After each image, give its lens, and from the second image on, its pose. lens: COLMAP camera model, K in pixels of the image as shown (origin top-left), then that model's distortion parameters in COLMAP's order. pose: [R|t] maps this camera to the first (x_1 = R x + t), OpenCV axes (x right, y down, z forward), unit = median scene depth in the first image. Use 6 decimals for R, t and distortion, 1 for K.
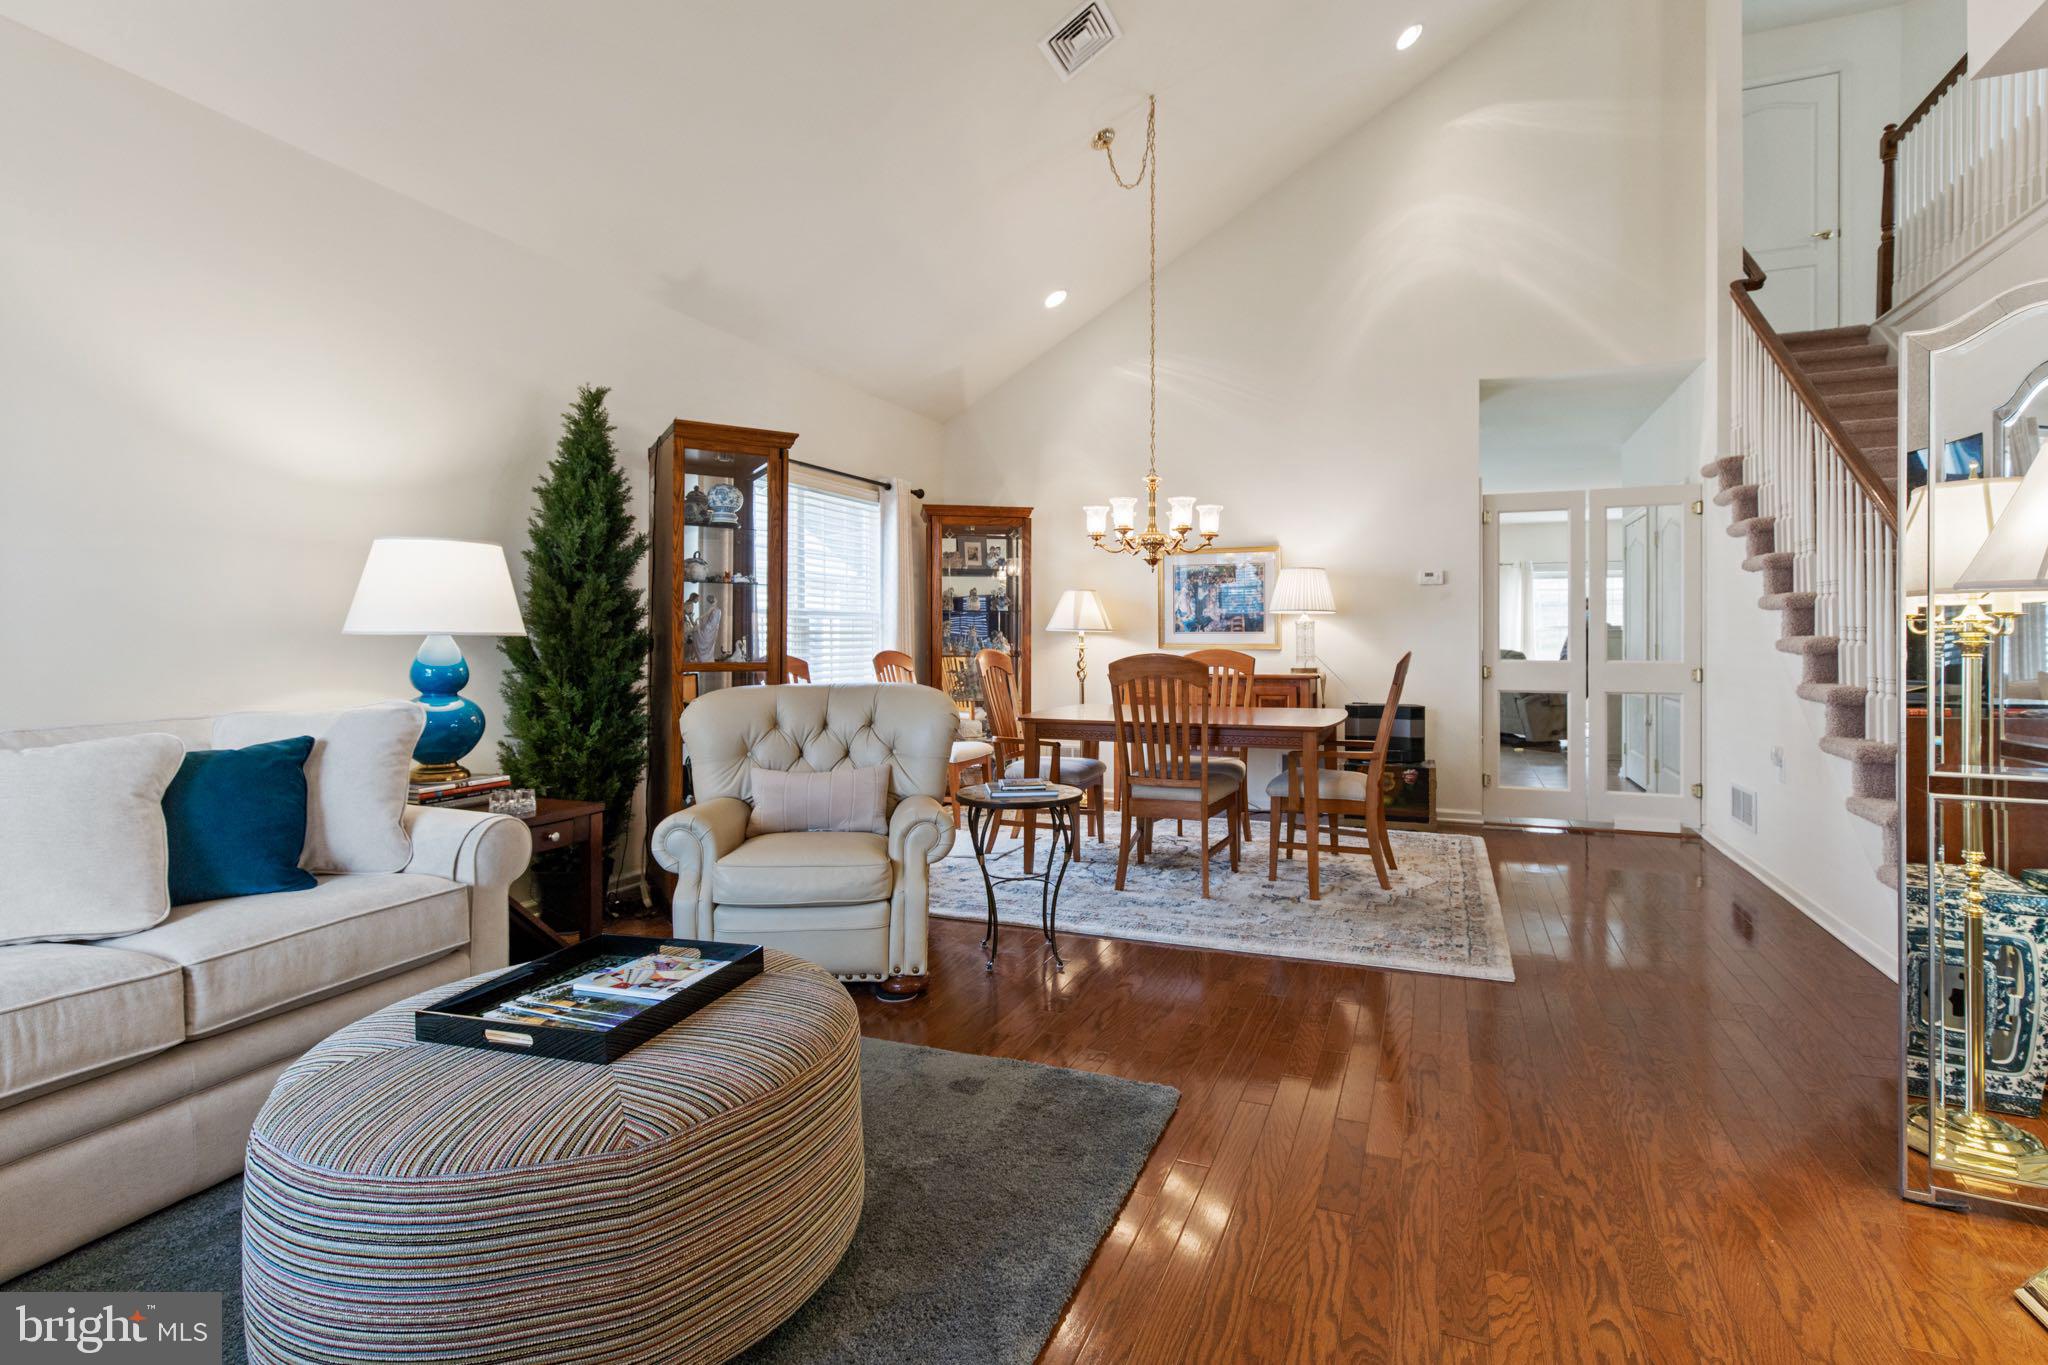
lens RADIAL K [[952.6, 0, 1073.1], [0, 952.6, 649.3], [0, 0, 1]] dist [0.002620, -0.000505]
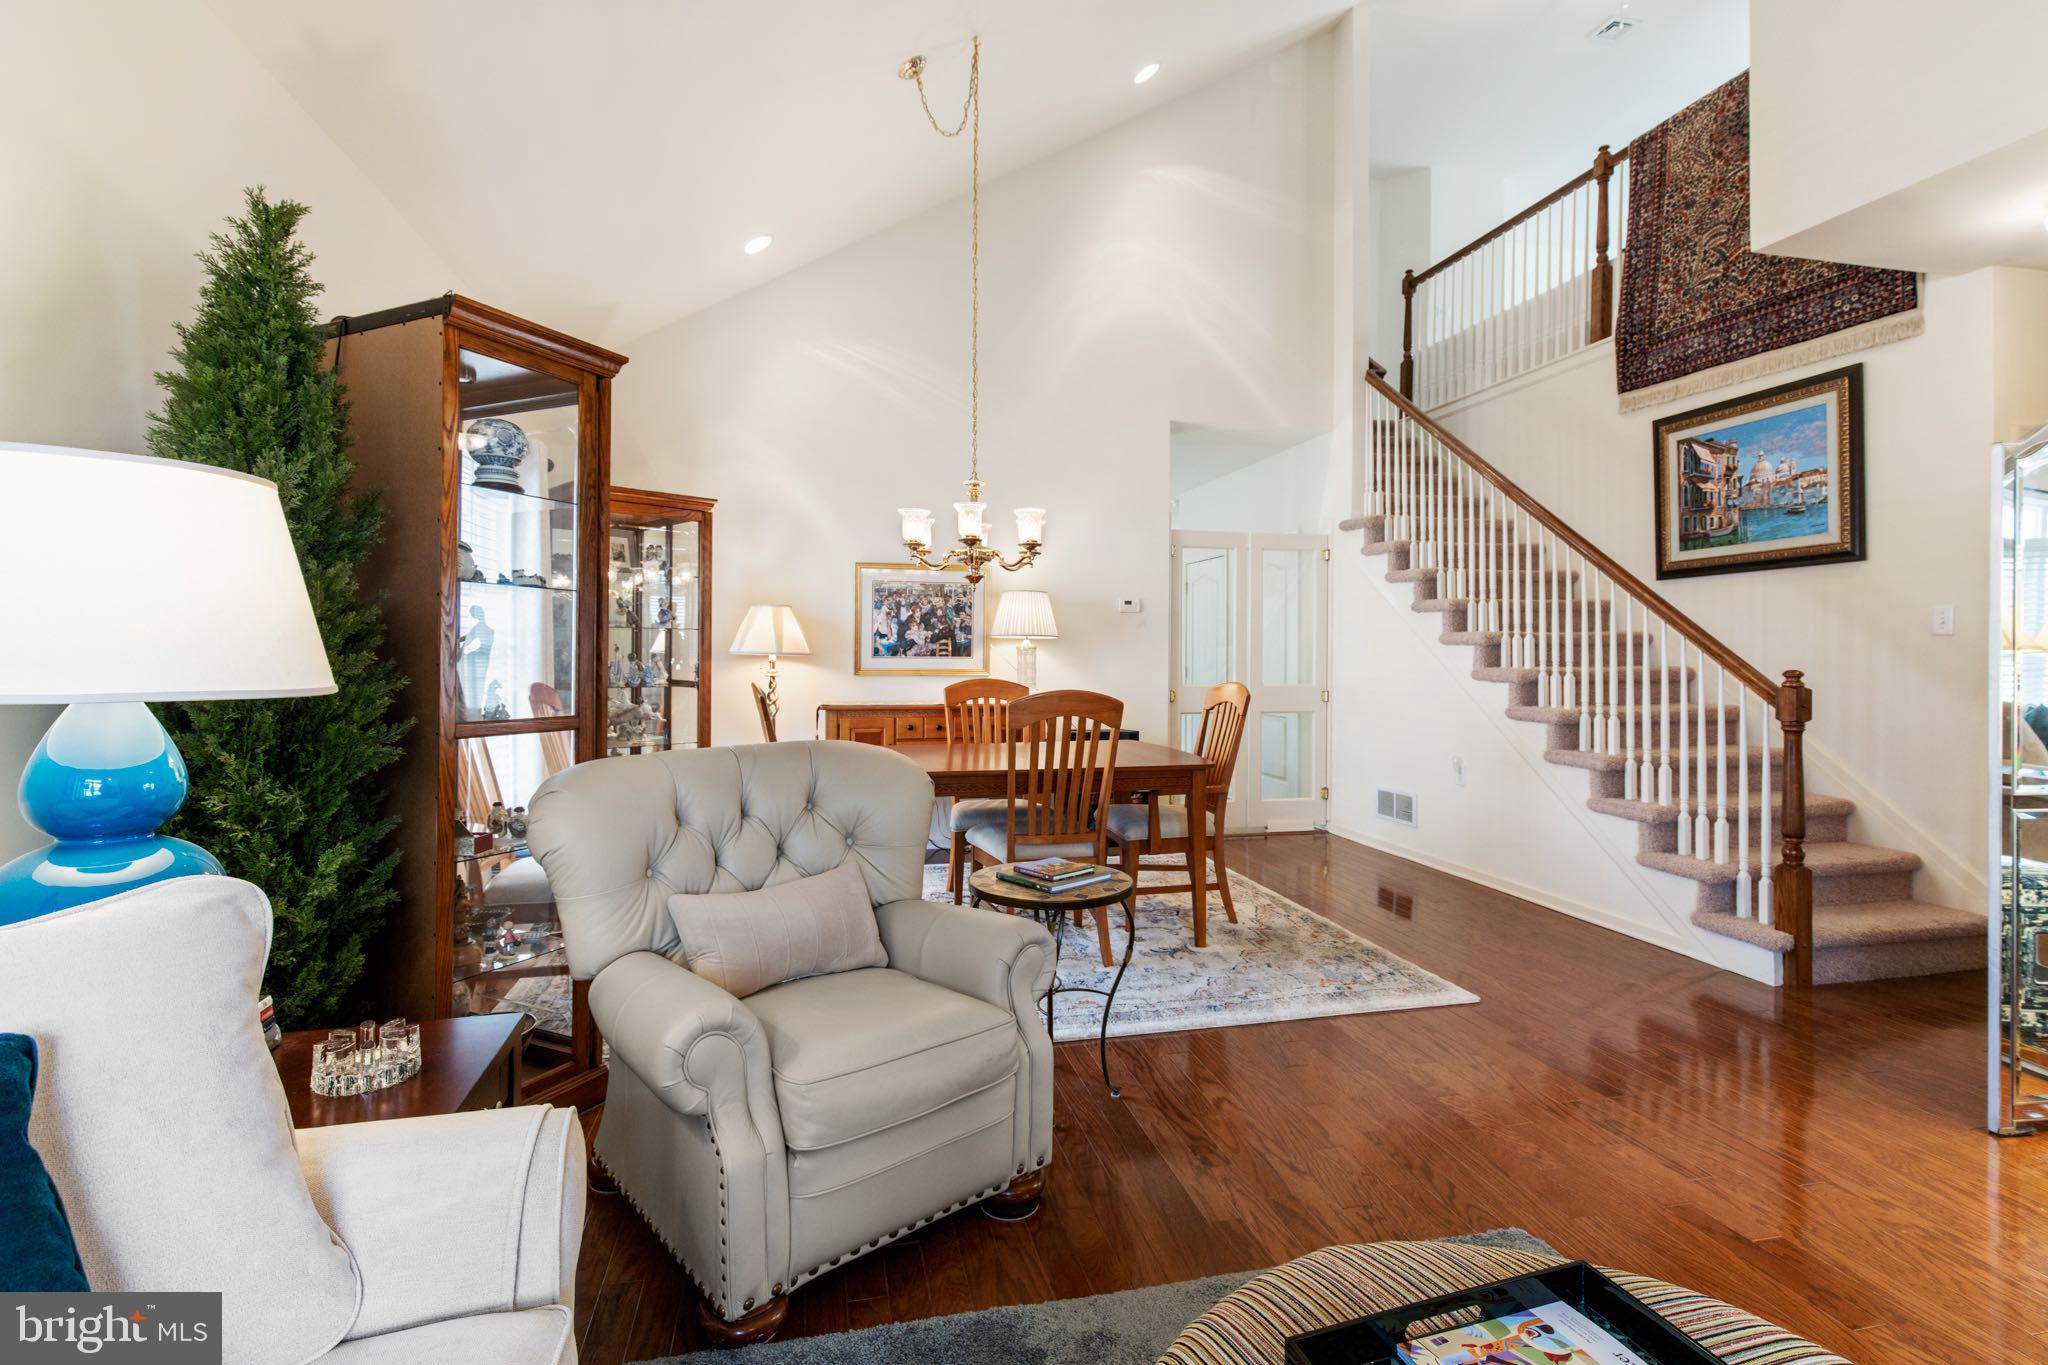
lens RADIAL K [[935.6, 0, 1034.7], [0, 935.6, 662.9], [0, 0, 1]] dist [0.006880, -0.000116]
pose [[0.829812, -0.000220, 0.558043, -0.422865], [-0.000524, 0.999999, 0.001173, -0.022026], [-0.558043, -0.001265, 0.829811, 0.331460]]
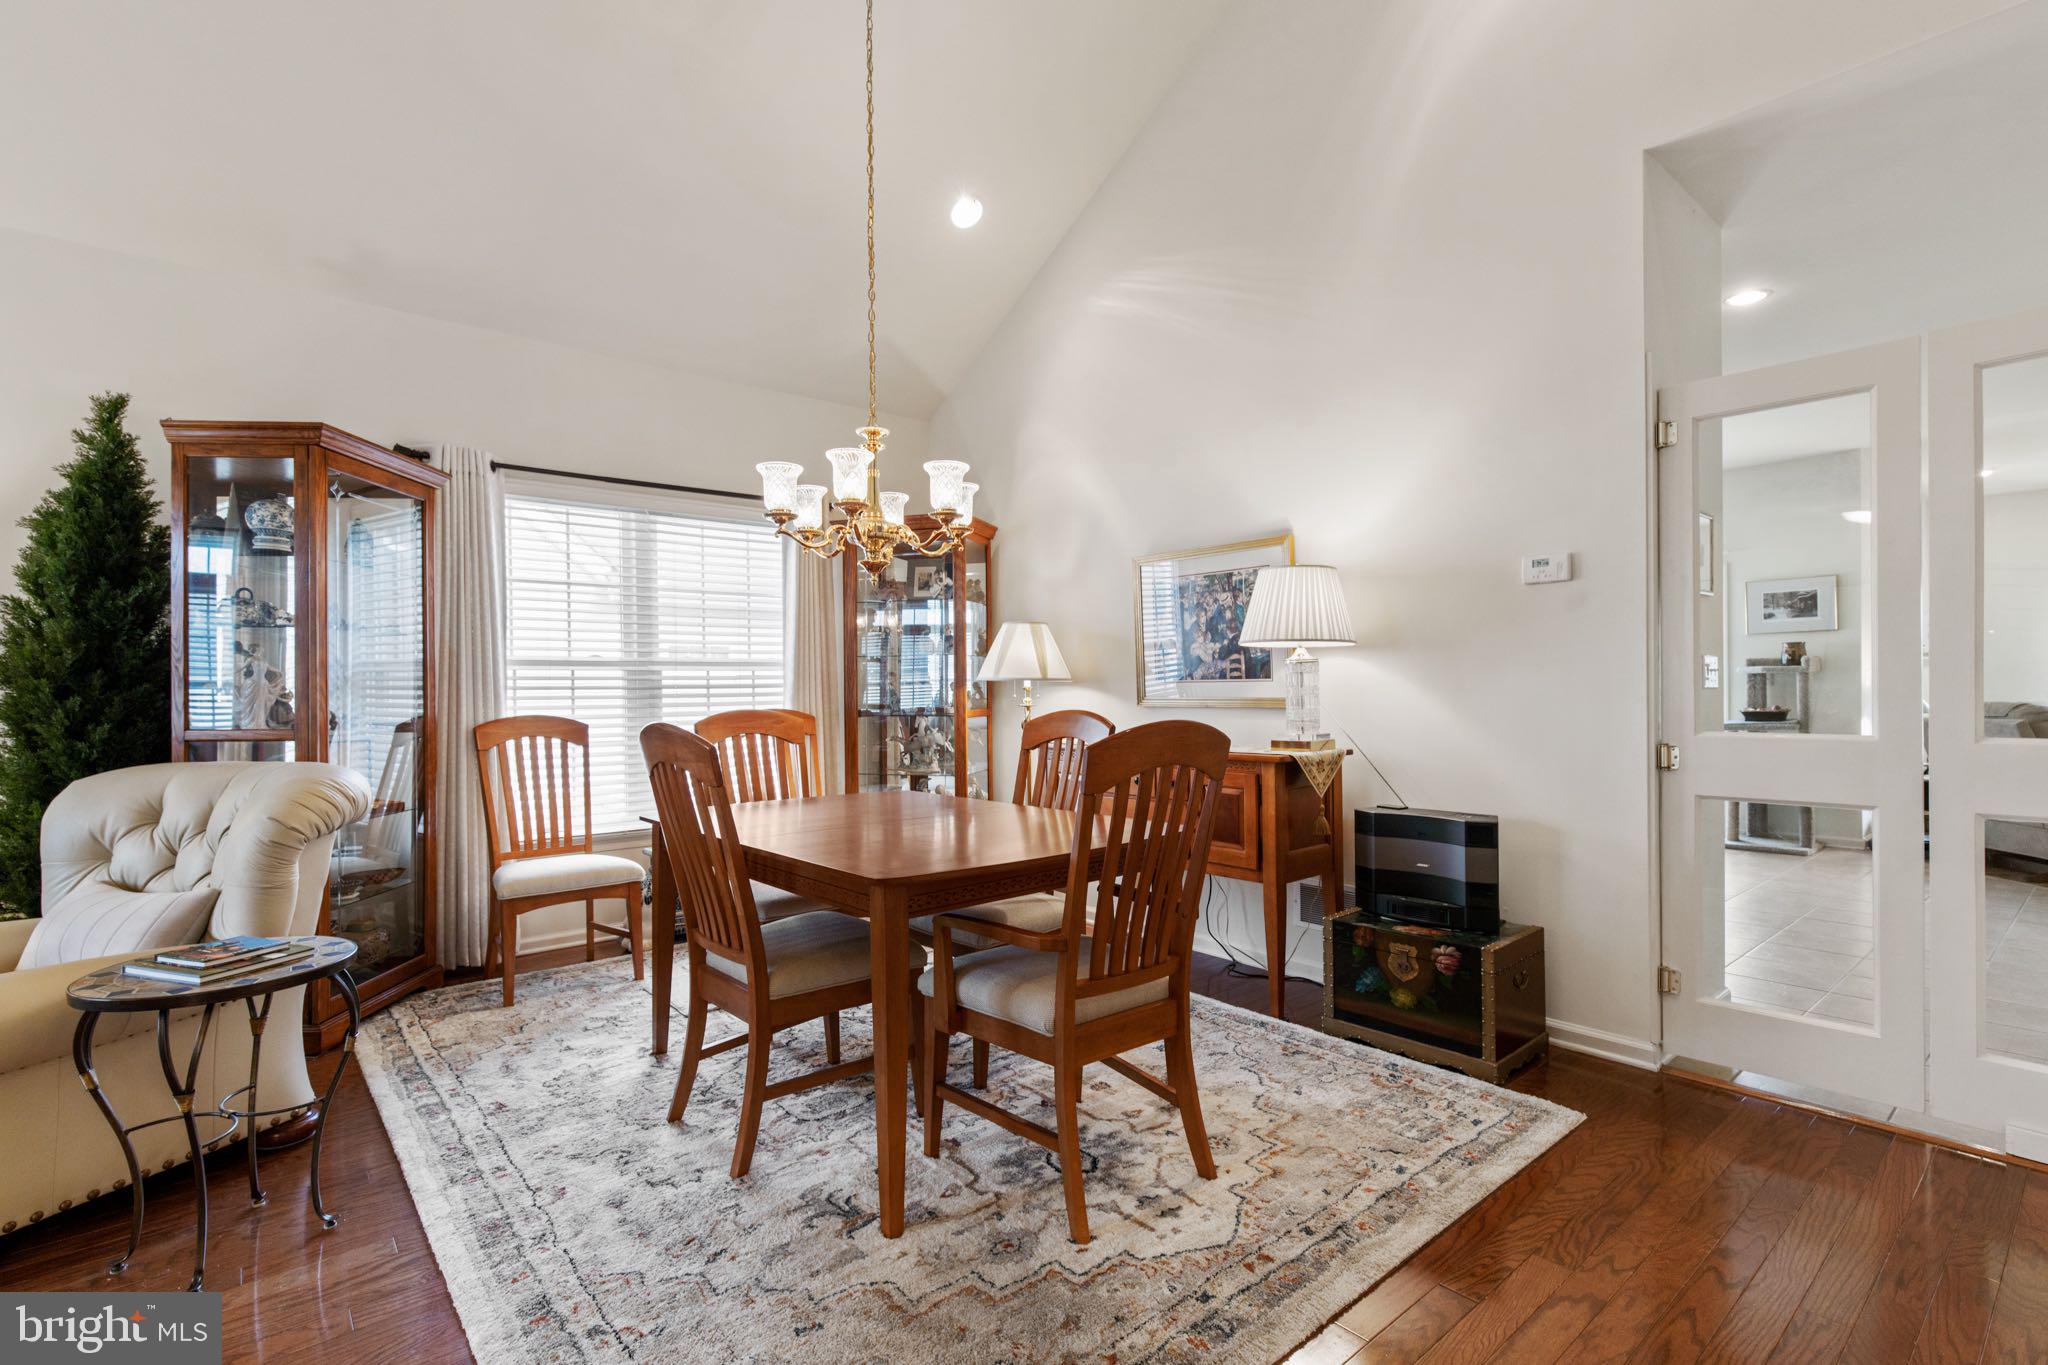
lens RADIAL K [[949.7, 0, 1019.0], [0, 949.7, 700.3], [0, 0, 1]] dist [0.000726, 0.000026]
pose [[0.874094, -0.002332, -0.485752, 0.574628], [0.002023, 0.999997, -0.001161, -0.006880], [0.485753, 0.000032, 0.874096, 0.638251]]
